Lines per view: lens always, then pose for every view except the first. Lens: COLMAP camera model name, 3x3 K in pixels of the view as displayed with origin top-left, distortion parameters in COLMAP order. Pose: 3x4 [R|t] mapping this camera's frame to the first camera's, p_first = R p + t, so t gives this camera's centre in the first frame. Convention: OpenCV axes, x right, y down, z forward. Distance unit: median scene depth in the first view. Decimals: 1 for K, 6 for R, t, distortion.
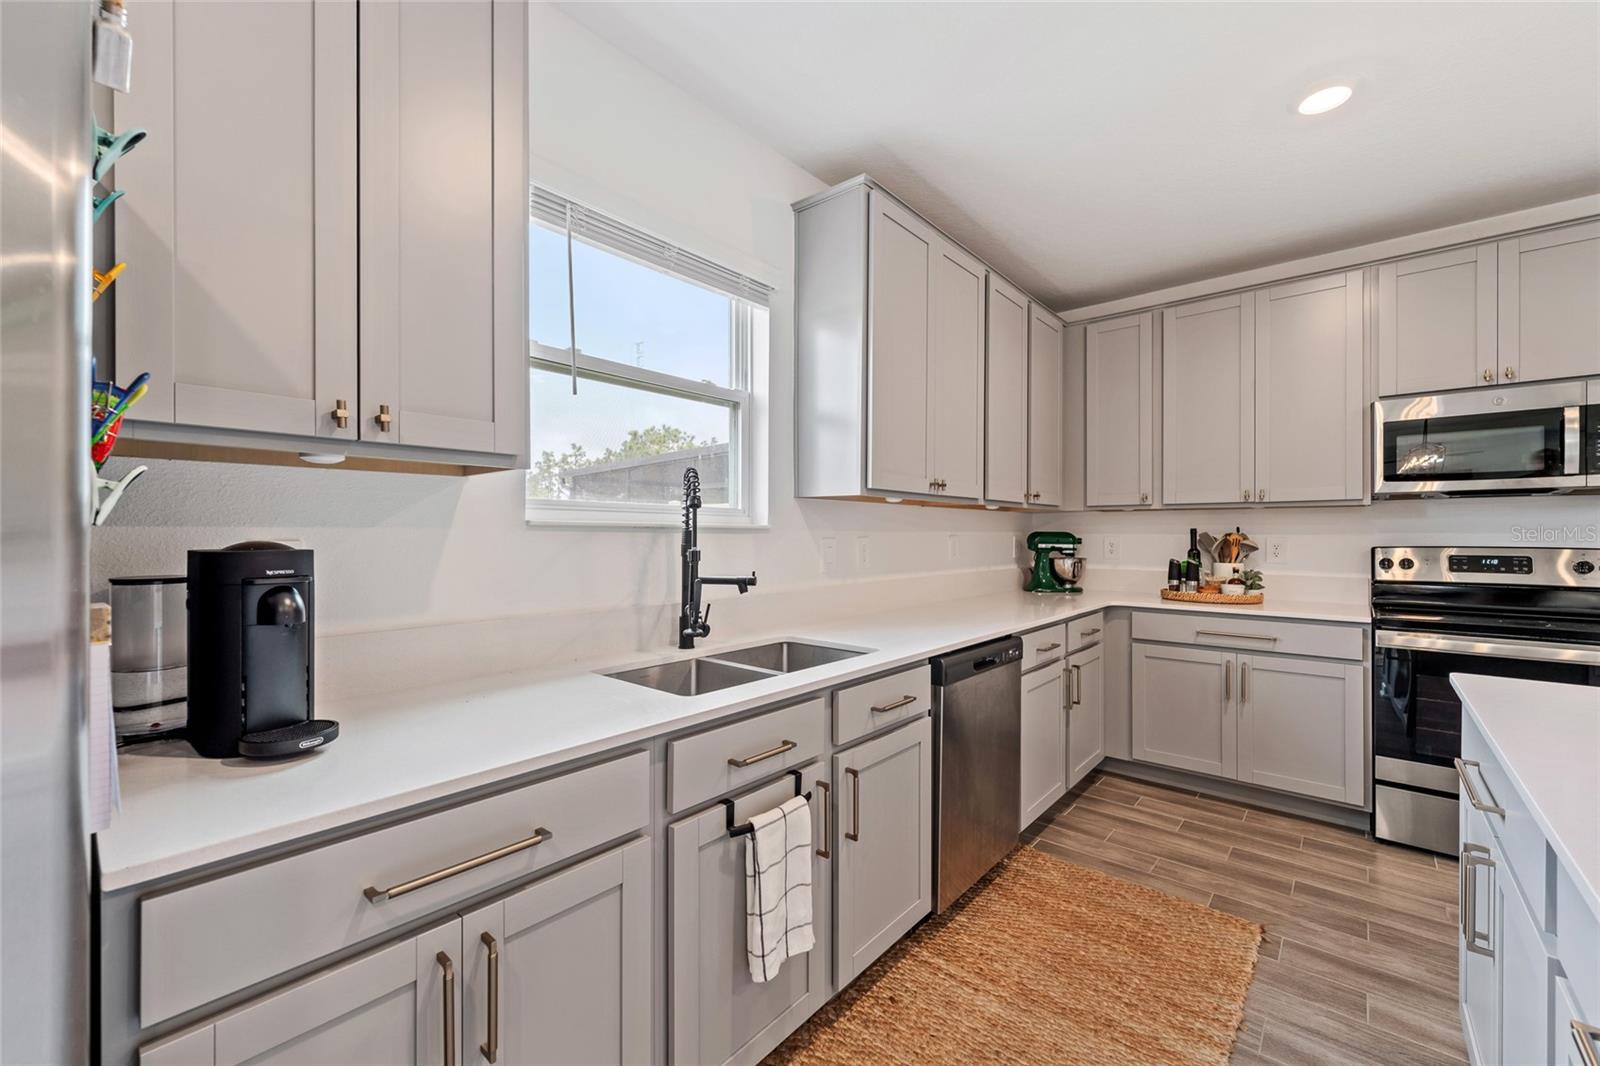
lens RADIAL K [[649.7, 0, 803.9], [0, 649.7, 533.5], [0, 0, 1]] dist [0.004457, -0.002020]
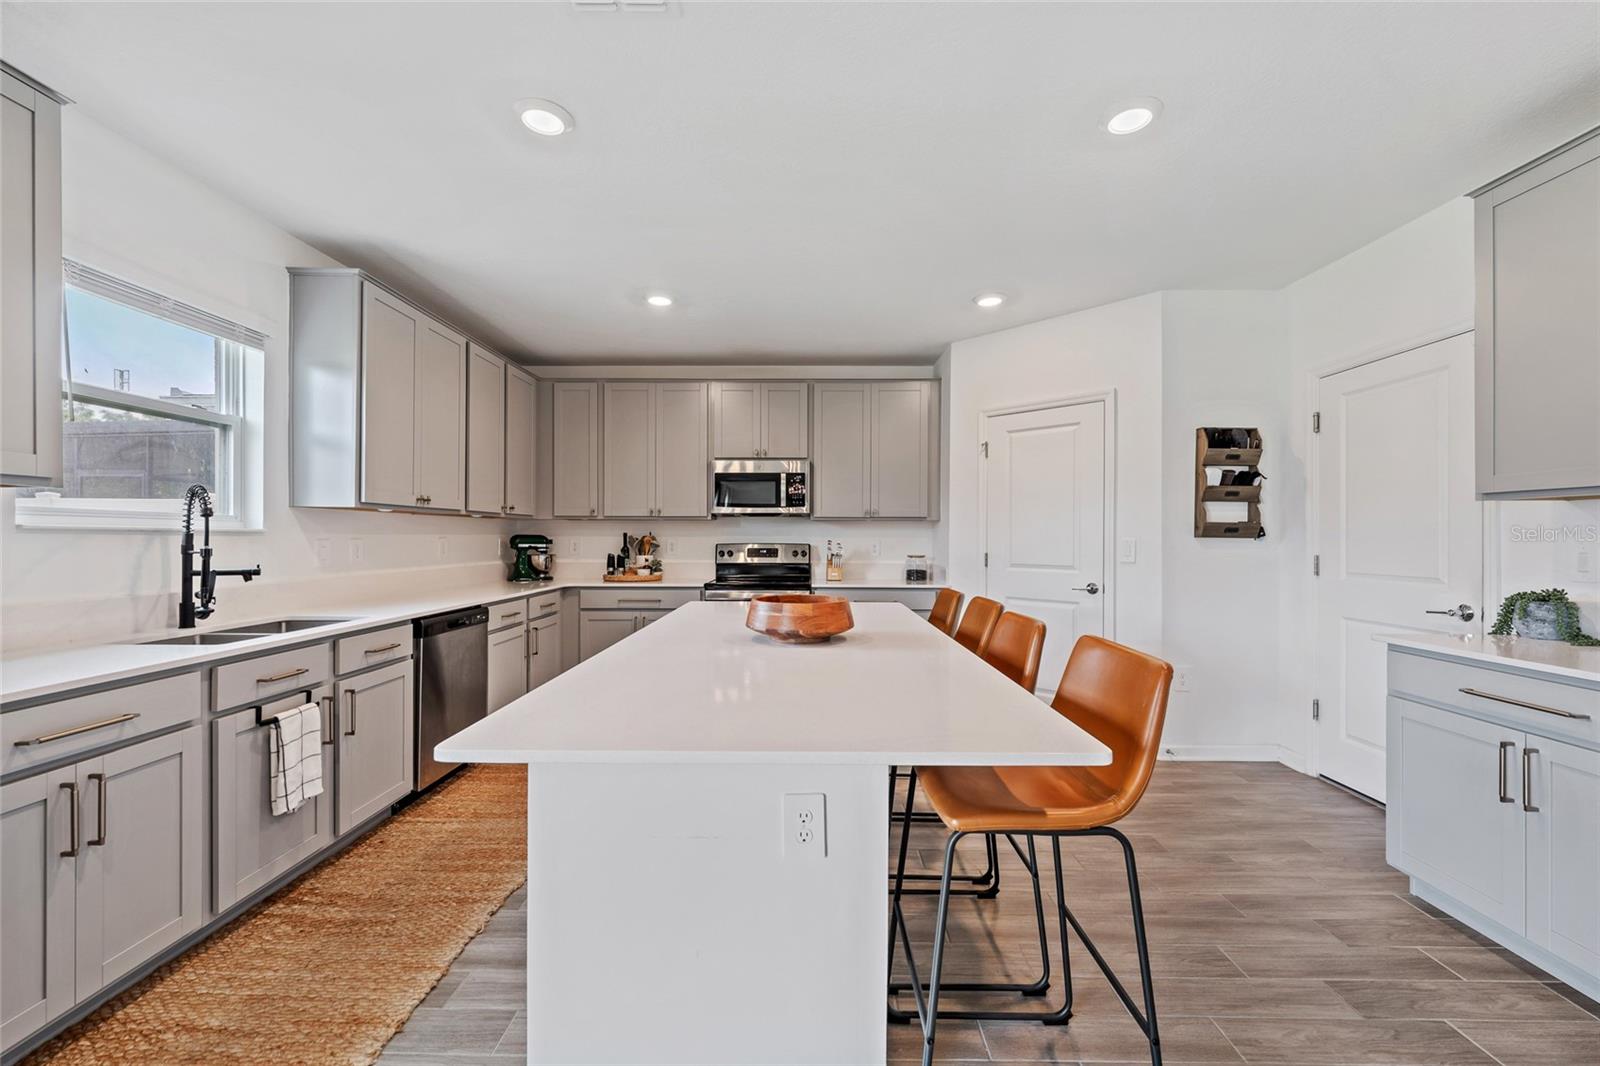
lens RADIAL K [[649.7, 0, 804.0], [0, 649.7, 537.0], [0, 0, 1]] dist [0.004457, -0.002020]
pose [[0.763646, 0.000121, 0.645635, -0.067217], [-0.001394, 0.999998, 0.001462, -0.001066], [-0.645633, -0.002017, 0.763645, -0.579765]]
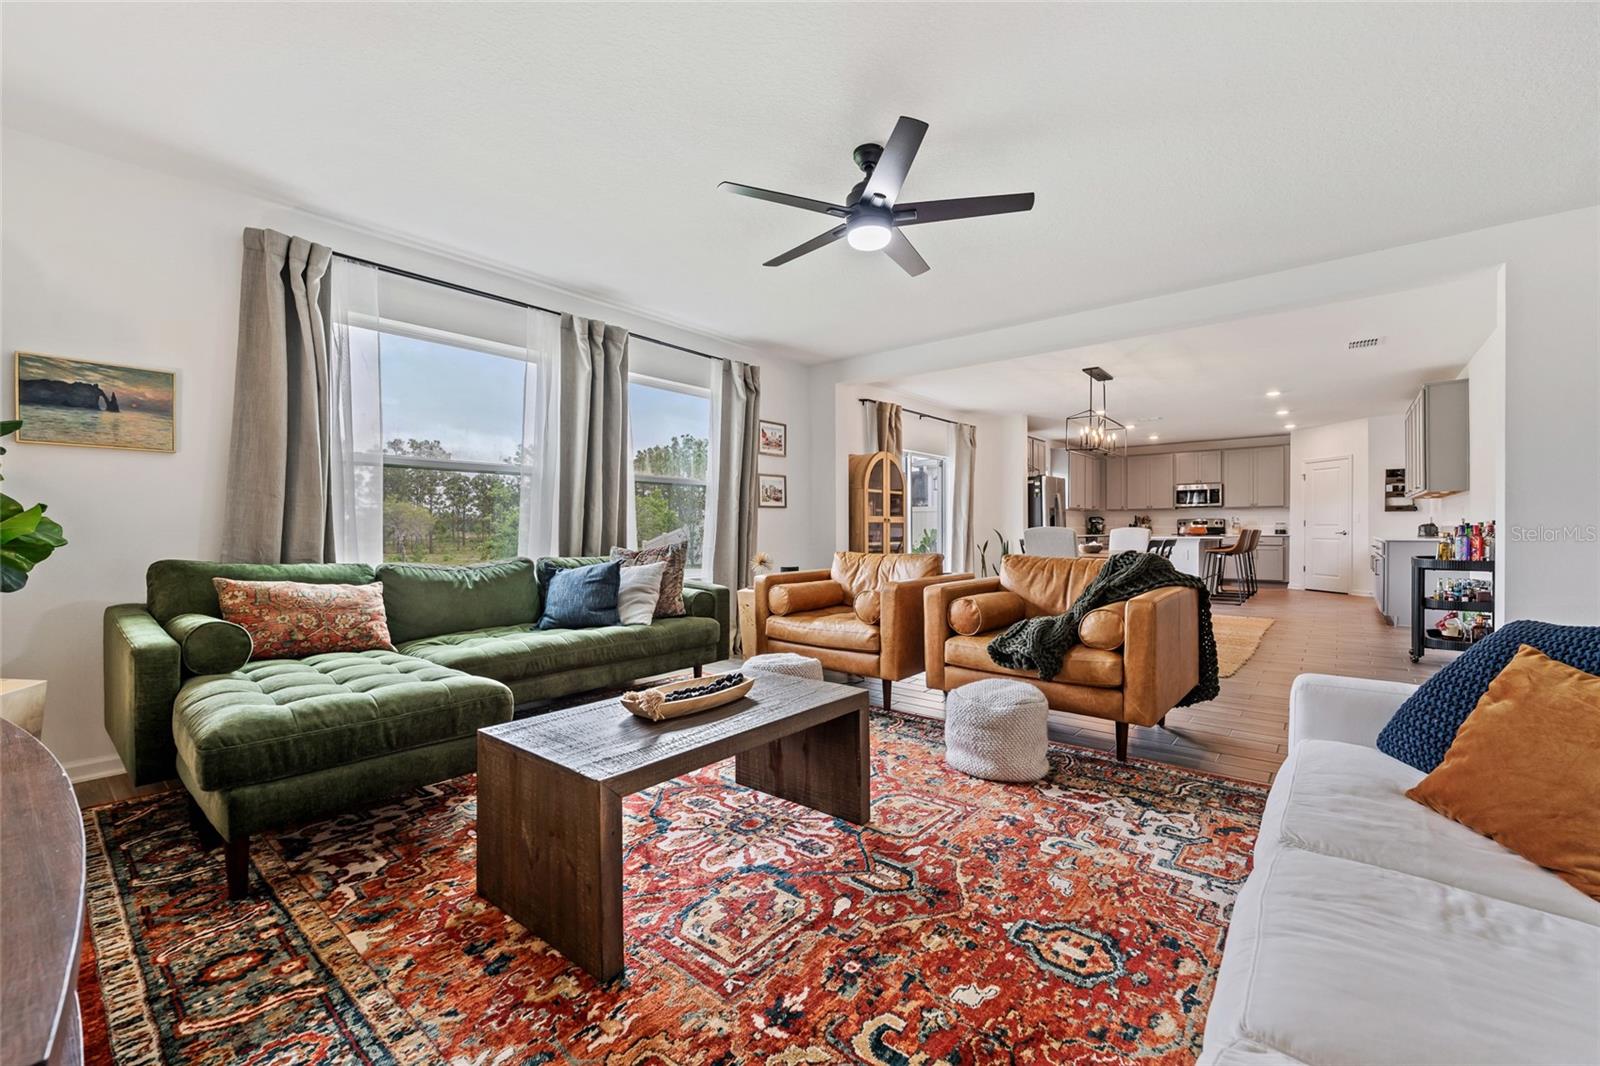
lens RADIAL K [[649.7, 0, 809.3], [0, 649.7, 535.4], [0, 0, 1]] dist [0.004457, -0.002020]
pose [[0.999619, -0.006160, 0.026901, -1.982336], [0.005918, 0.999942, 0.009050, 0.089282], [-0.026955, -0.008888, 0.999597, -3.867107]]
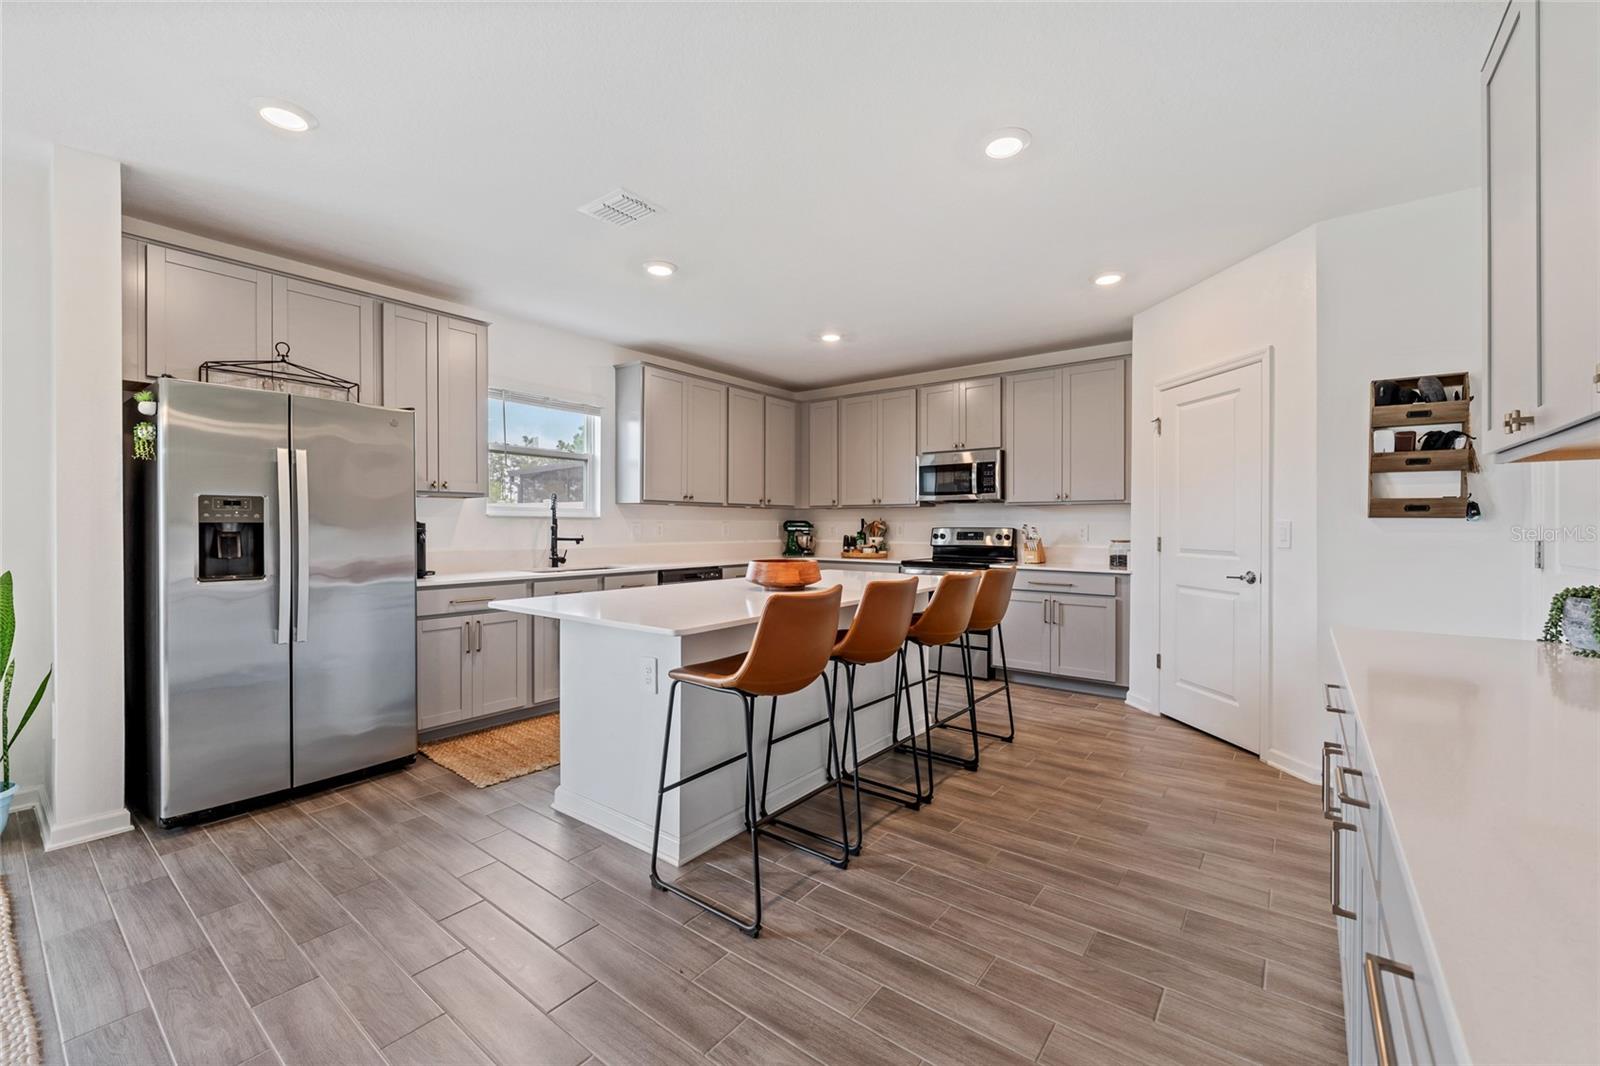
lens RADIAL K [[649.7, 0, 800.1], [0, 649.7, 528.9], [0, 0, 1]] dist [0.004457, -0.002020]
pose [[0.998384, 0.000523, 0.056832, 0.476136], [-0.000853, 0.999983, 0.005775, 0.015493], [-0.056828, -0.005814, 0.998367, -1.175906]]
